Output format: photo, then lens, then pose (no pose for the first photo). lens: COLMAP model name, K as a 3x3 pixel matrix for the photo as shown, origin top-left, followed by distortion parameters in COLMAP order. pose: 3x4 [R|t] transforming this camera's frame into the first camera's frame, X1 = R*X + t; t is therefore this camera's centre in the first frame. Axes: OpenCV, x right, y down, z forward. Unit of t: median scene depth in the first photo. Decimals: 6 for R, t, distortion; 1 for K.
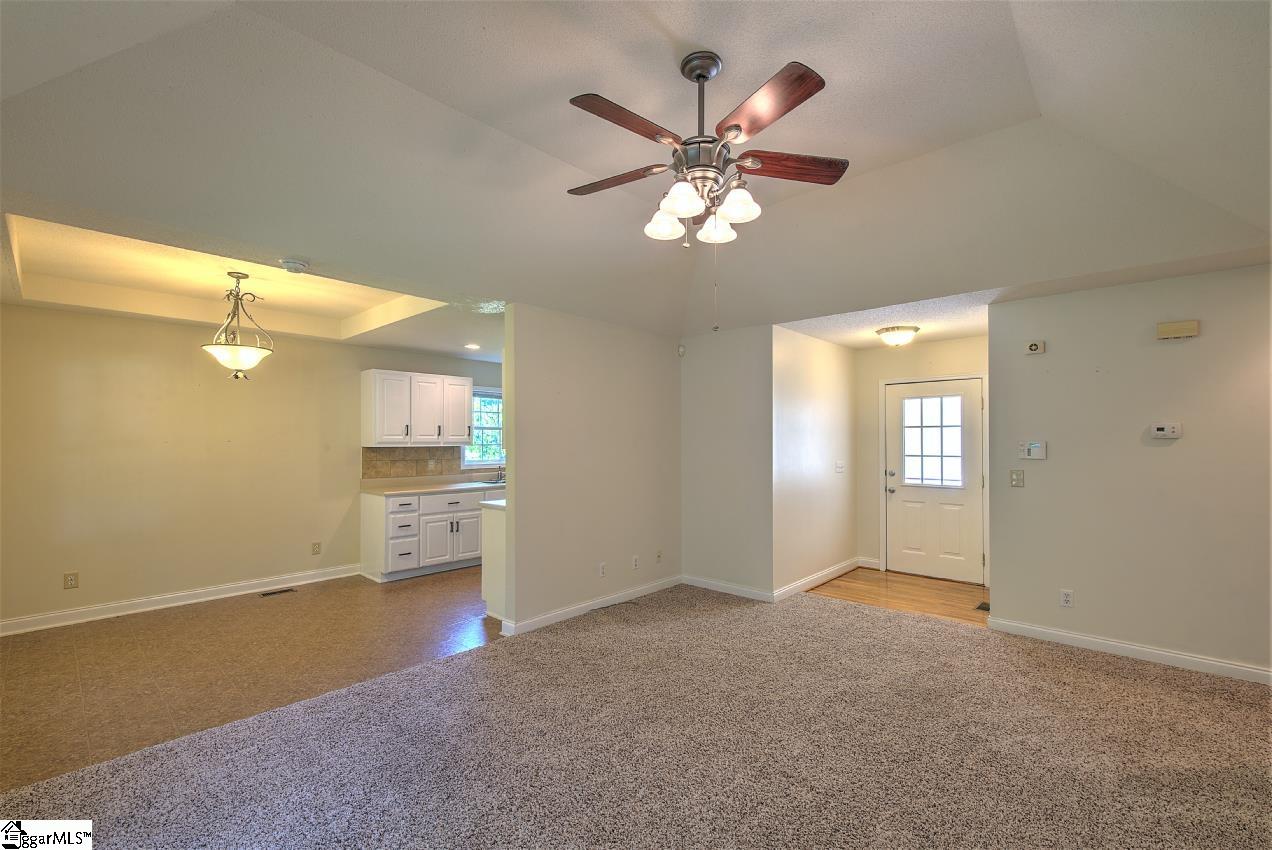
lens RADIAL K [[542.1, 0, 638.0], [0, 542.1, 437.5], [0, 0, 1]] dist [0.001800, -0.000394]
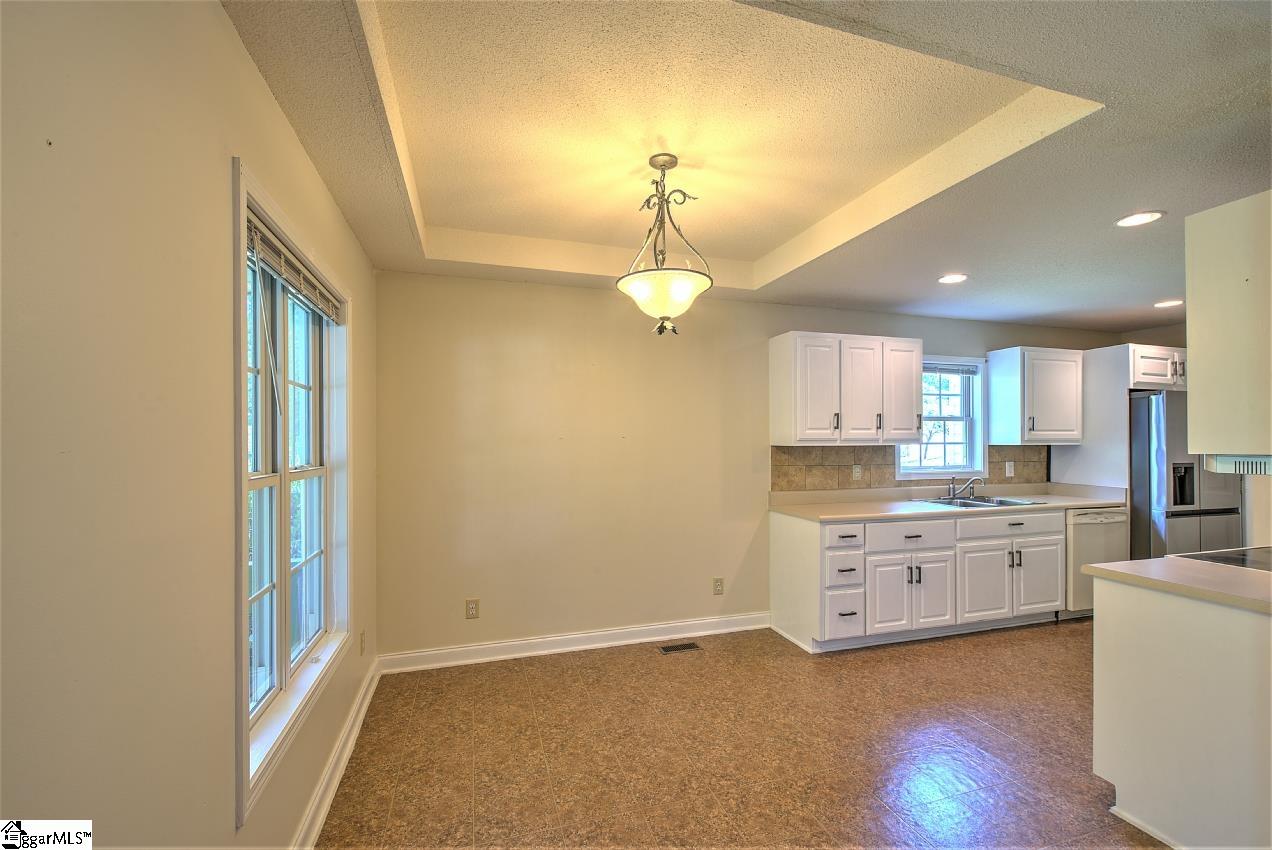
lens RADIAL K [[542.1, 0, 638.0], [0, 542.1, 437.5], [0, 0, 1]] dist [0.001800, -0.000394]
pose [[0.862636, -0.000643, -0.505825, -0.303973], [0.001915, 0.999996, 0.001994, 0.004965], [0.505822, -0.002689, 0.862634, 0.308490]]
